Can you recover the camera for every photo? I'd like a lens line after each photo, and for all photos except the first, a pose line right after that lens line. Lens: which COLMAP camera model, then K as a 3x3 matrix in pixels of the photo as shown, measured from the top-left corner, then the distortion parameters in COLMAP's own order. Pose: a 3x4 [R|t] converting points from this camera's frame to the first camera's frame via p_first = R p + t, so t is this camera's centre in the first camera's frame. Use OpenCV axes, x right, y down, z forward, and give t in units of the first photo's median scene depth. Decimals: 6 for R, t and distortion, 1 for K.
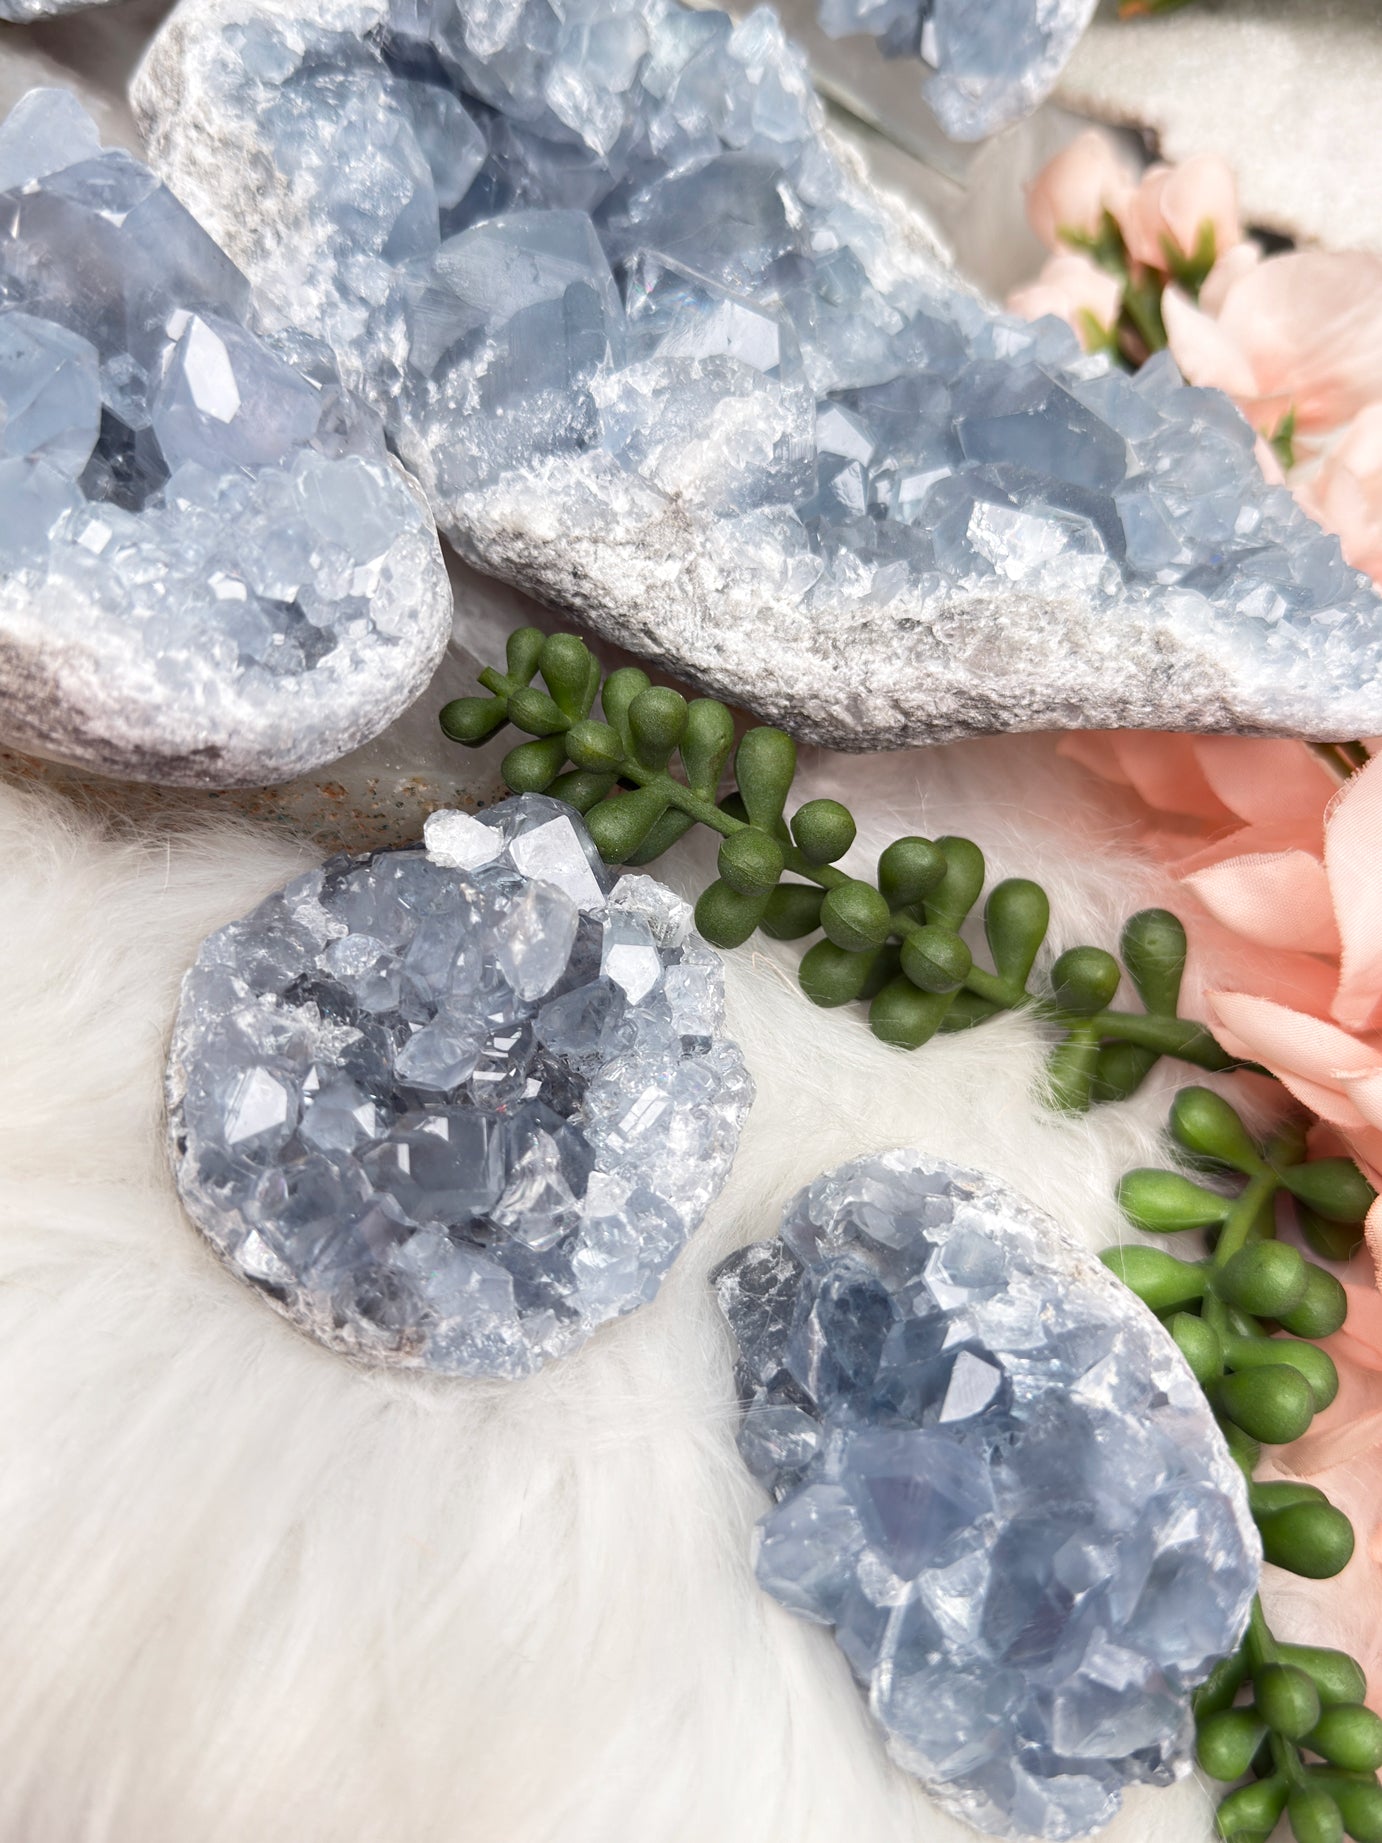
lens RADIAL K [[1778.4, 0, 691.0], [0, 1778.4, 921.5], [0, 0, 1]] dist [0.200768, -0.620598]
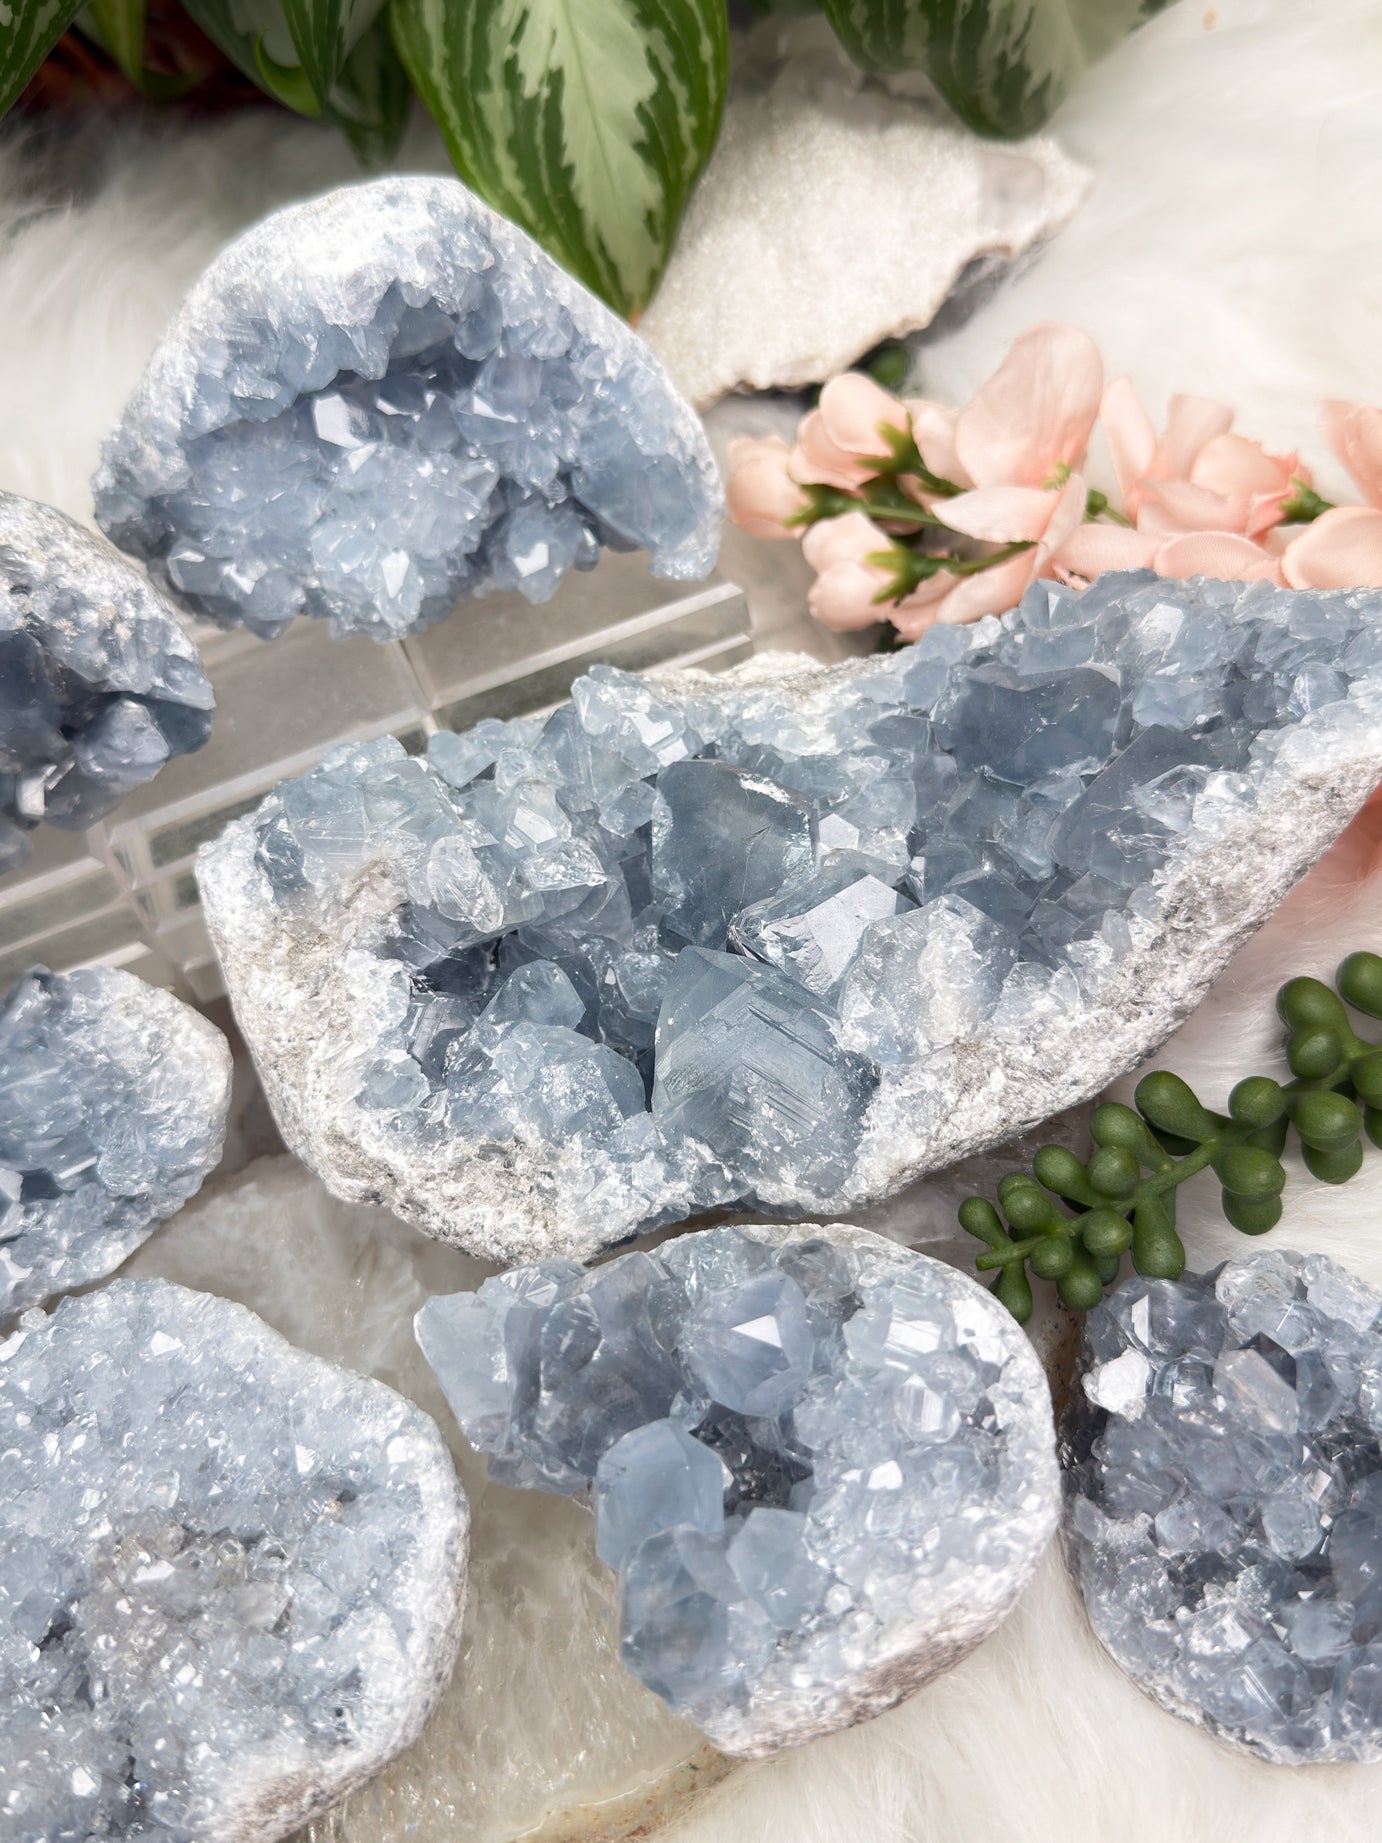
lens RADIAL K [[1778.4, 0, 691.0], [0, 1778.4, 921.5], [0, 0, 1]] dist [0.200768, -0.620598]
pose [[0.587170, -0.809274, 0.017558, -0.066383], [0.808256, 0.587340, 0.041871, -0.465704], [-0.044197, -0.010394, 0.998969, -0.149505]]
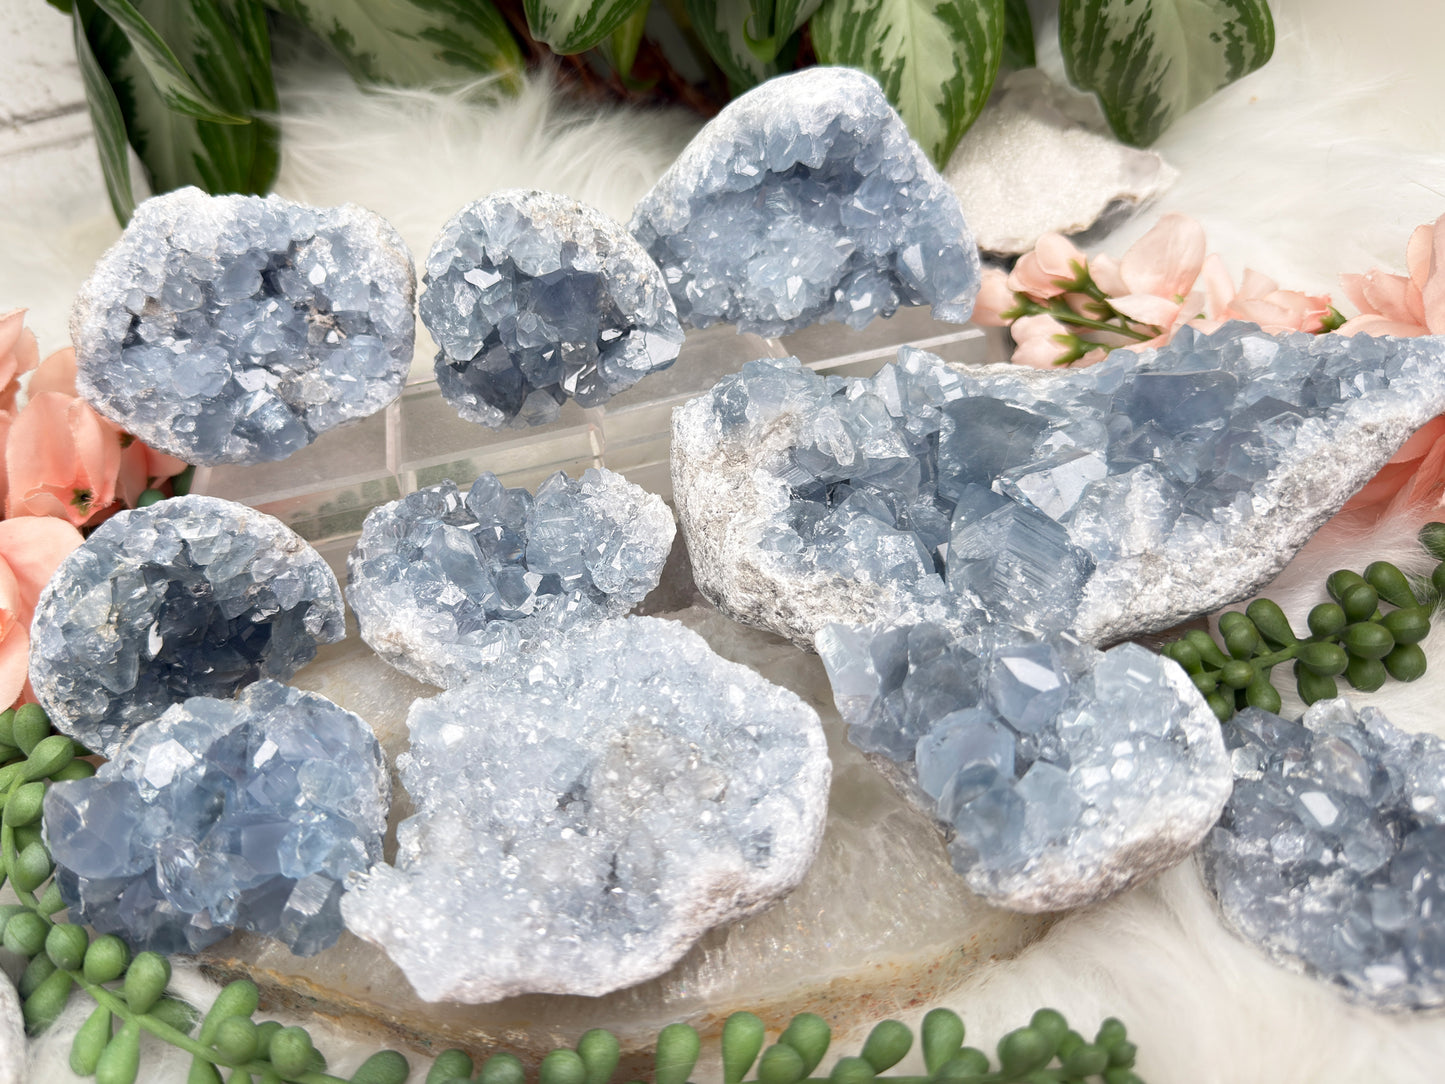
lens RADIAL K [[1174.5, 0, 629.6], [0, 1174.5, 489.9], [0, 0, 1]] dist [0.152669, -0.442382]
pose [[0.708682, -0.692156, 0.136712, -0.512110], [0.704914, 0.686560, -0.178133, -0.435870], [0.029435, 0.222610, 0.974463, -0.244332]]
